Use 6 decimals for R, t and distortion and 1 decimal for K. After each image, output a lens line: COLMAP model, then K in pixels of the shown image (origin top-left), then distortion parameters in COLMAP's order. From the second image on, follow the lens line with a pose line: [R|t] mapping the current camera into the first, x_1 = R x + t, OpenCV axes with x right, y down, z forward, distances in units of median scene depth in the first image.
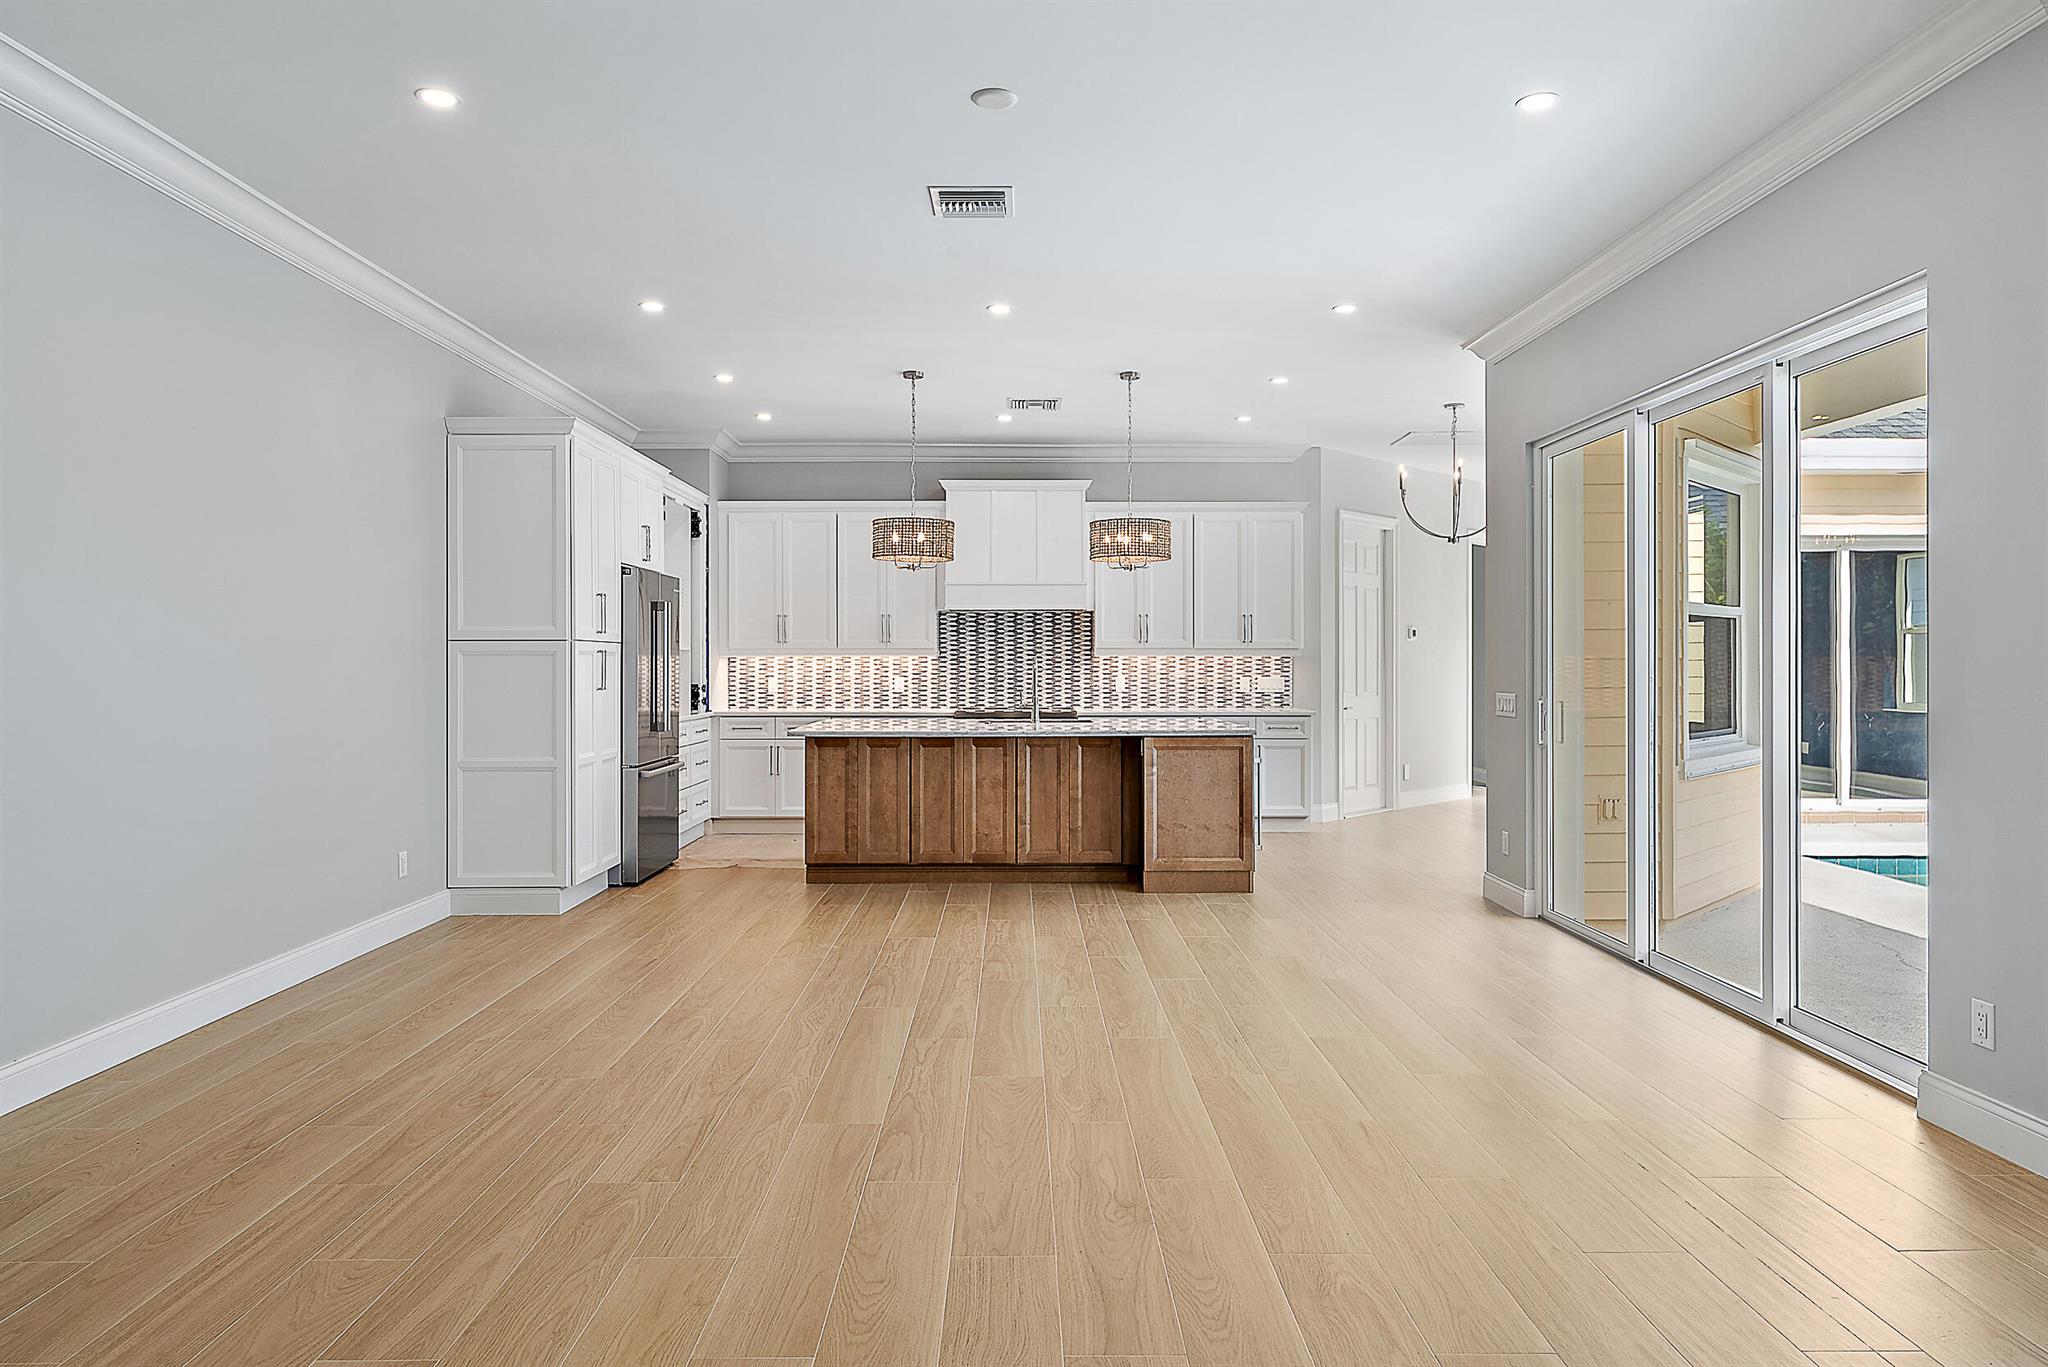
lens RADIAL K [[1297.4, 0, 1021.3], [0, 1297.4, 679.0], [0, 0, 1]] dist [0.007438, 0.001529]
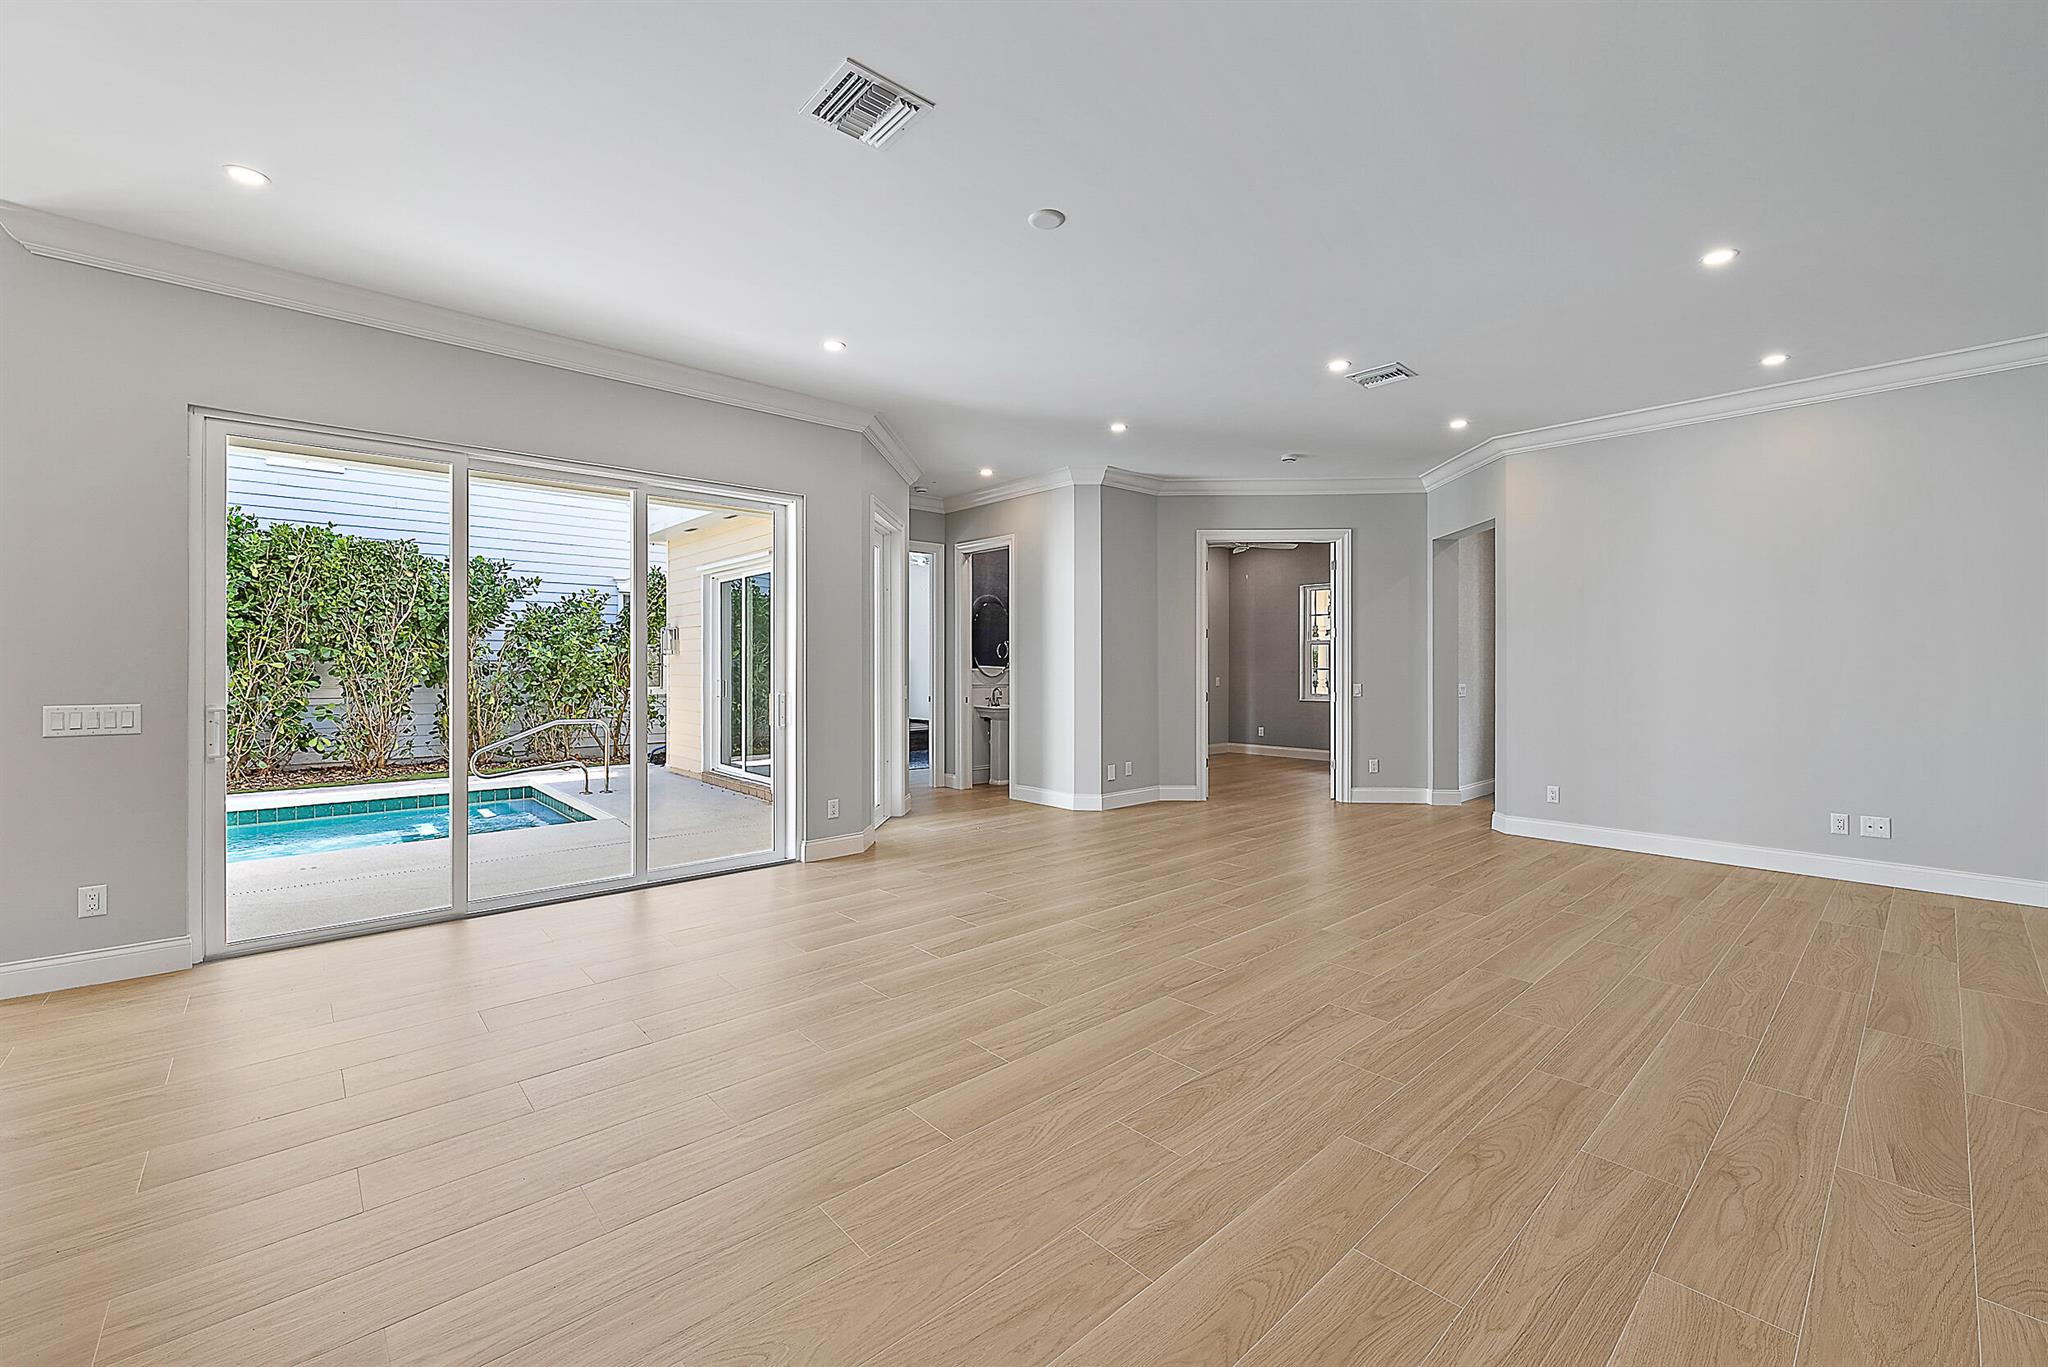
lens RADIAL K [[829.9, 0, 1021.4], [0, 829.9, 668.9], [0, 0, 1]] dist [0.001101, -0.000021]
pose [[-0.668242, -0.003992, 0.743933, -0.675337], [0.008473, 0.999880, 0.012975, -0.022542], [-0.743896, 0.014974, -0.668128, 1.731413]]
